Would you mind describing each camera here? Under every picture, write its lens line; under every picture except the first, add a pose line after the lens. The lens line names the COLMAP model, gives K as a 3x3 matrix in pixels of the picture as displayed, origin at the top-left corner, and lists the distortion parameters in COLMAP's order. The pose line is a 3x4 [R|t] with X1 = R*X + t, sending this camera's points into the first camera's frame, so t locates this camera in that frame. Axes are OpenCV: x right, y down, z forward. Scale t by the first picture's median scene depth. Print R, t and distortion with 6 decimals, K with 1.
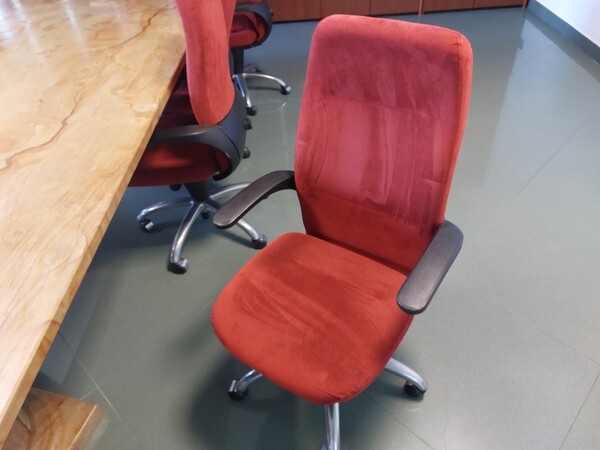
lens RADIAL K [[431.4, 0, 297.8], [0, 431.4, 224.9], [0, 0, 1]] dist [0.023715, -0.006585]
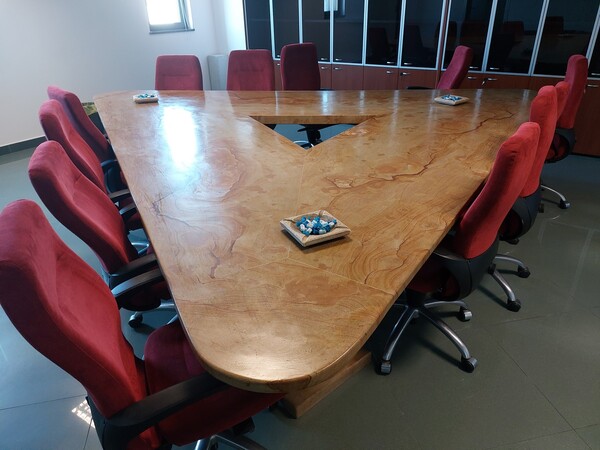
lens RADIAL K [[431.4, 0, 301.1], [0, 431.4, 223.2], [0, 0, 1]] dist [0.023715, -0.006585]
pose [[0.830633, 0.298650, -0.469954, -0.104556], [-0.401568, 0.905969, -0.134030, 0.298772], [0.385735, 0.300048, 0.872456, -0.416700]]
